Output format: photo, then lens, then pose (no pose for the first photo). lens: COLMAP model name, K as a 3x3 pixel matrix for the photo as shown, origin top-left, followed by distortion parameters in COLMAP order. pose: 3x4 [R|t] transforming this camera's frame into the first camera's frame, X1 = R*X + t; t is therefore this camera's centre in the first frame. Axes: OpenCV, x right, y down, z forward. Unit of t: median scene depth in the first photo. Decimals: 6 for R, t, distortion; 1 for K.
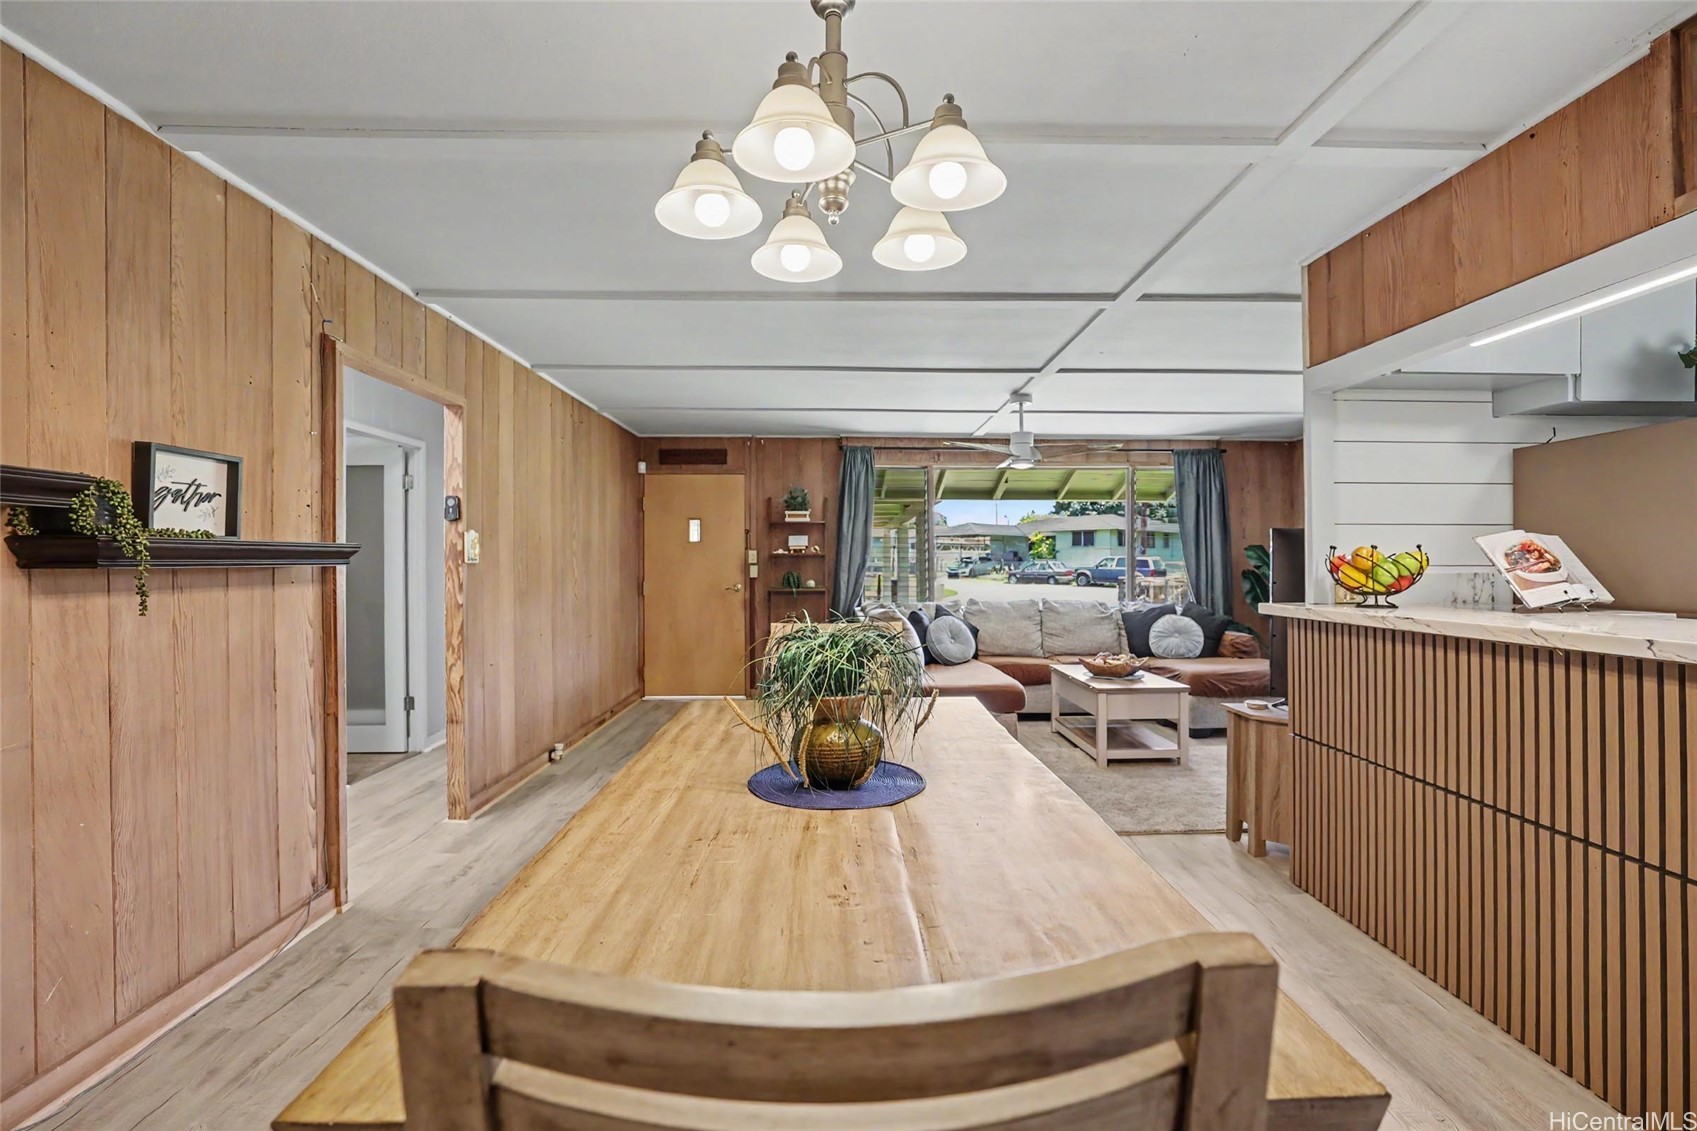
lens RADIAL K [[753.8, 0, 850.6], [0, 753.8, 560.2], [0, 0, 1]] dist [-0.056587, 0.025386]
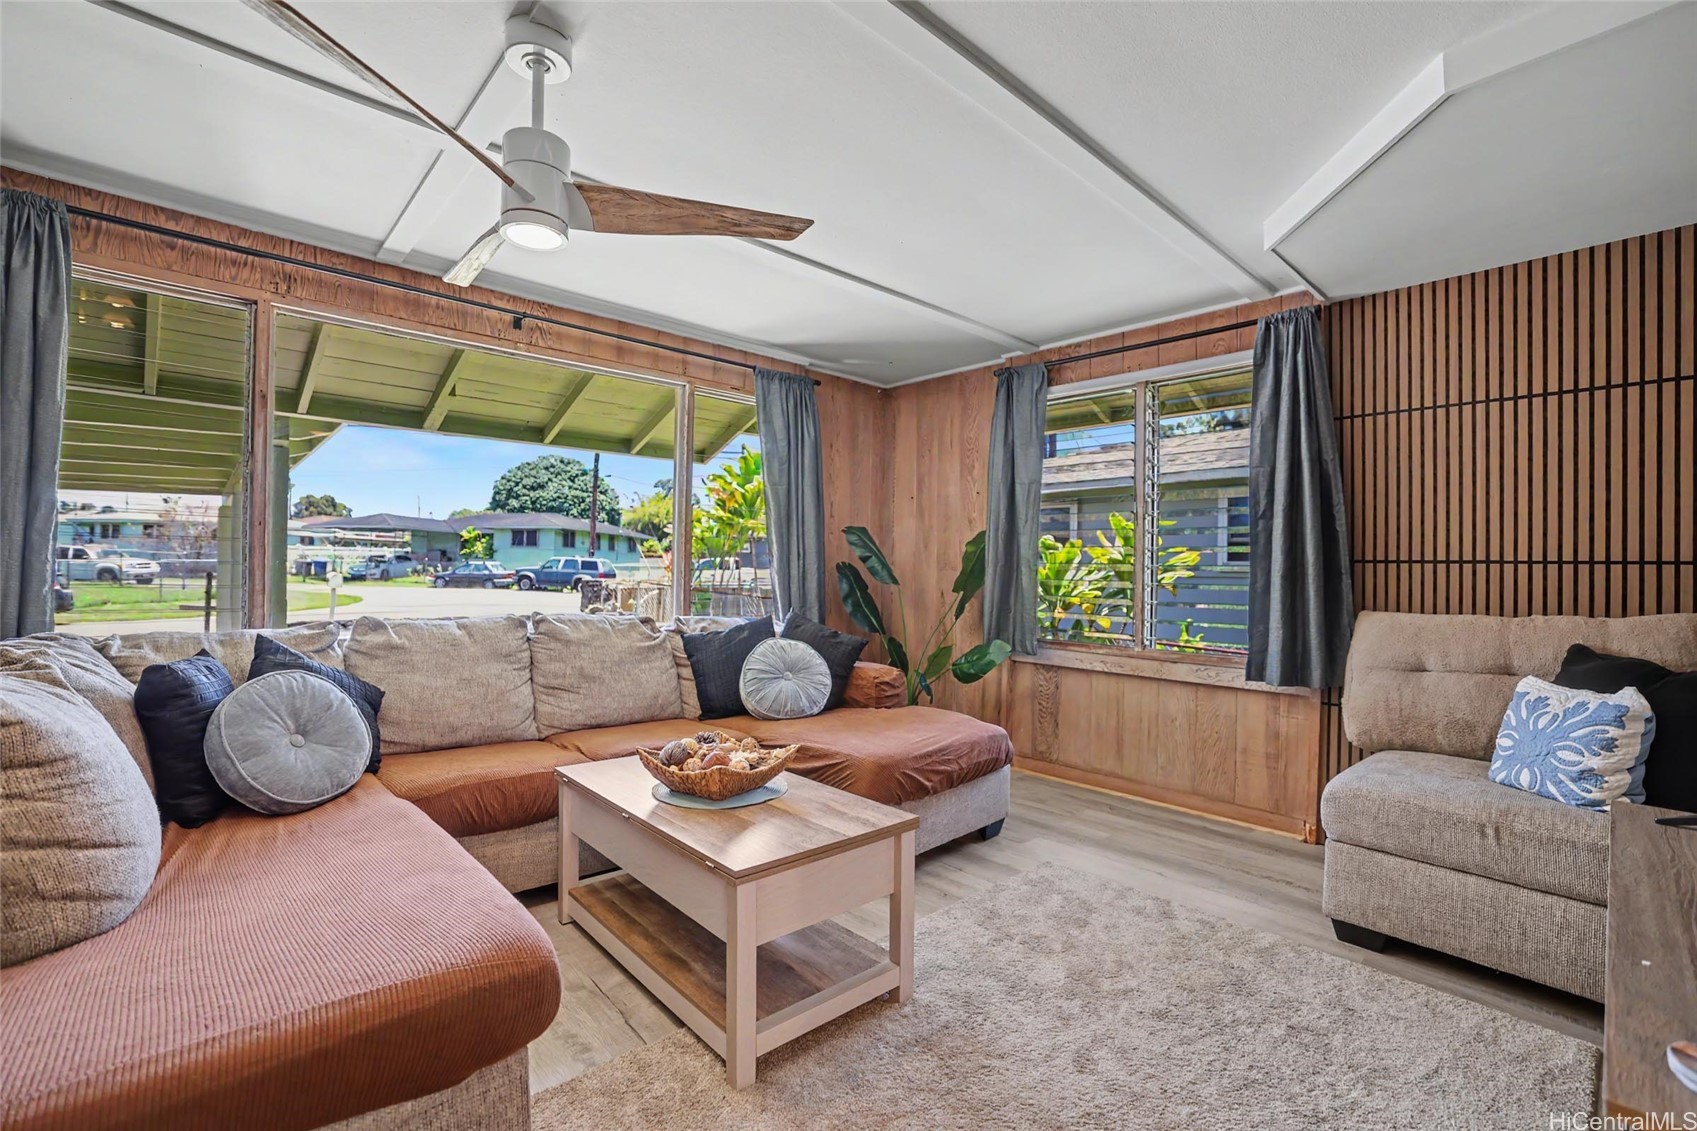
lens RADIAL K [[753.8, 0, 850.6], [0, 753.8, 560.2], [0, 0, 1]] dist [-0.056587, 0.025386]
pose [[0.751495, 0.017944, 0.659494, 0.088150], [-0.014582, 0.999838, -0.010589, 0.017731], [-0.659577, -0.001659, 0.751635, 0.490548]]
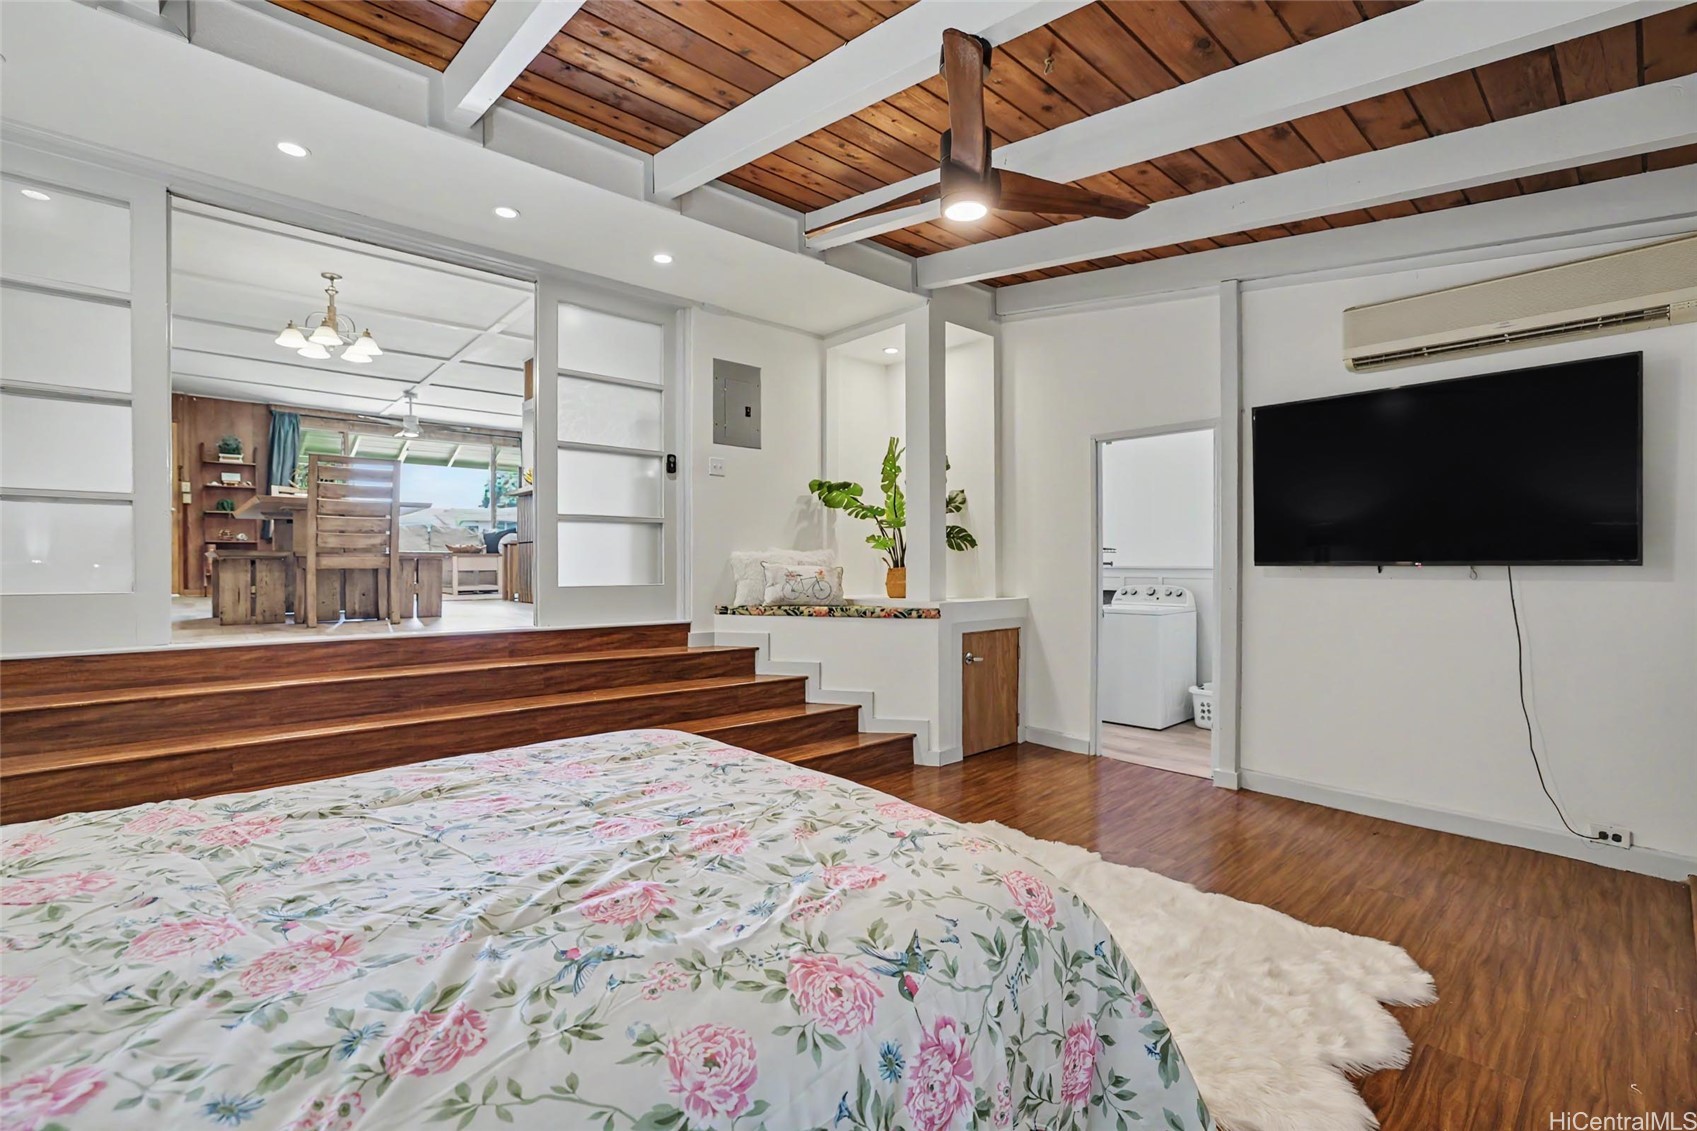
lens RADIAL K [[753.8, 0, 850.6], [0, 753.8, 560.2], [0, 0, 1]] dist [-0.056587, 0.025386]
pose [[0.751722, 0.000154, 0.659480, -0.101332], [-0.000378, 1.000000, 0.000197, 0.122426], [-0.659480, -0.000397, 0.751722, -0.715355]]
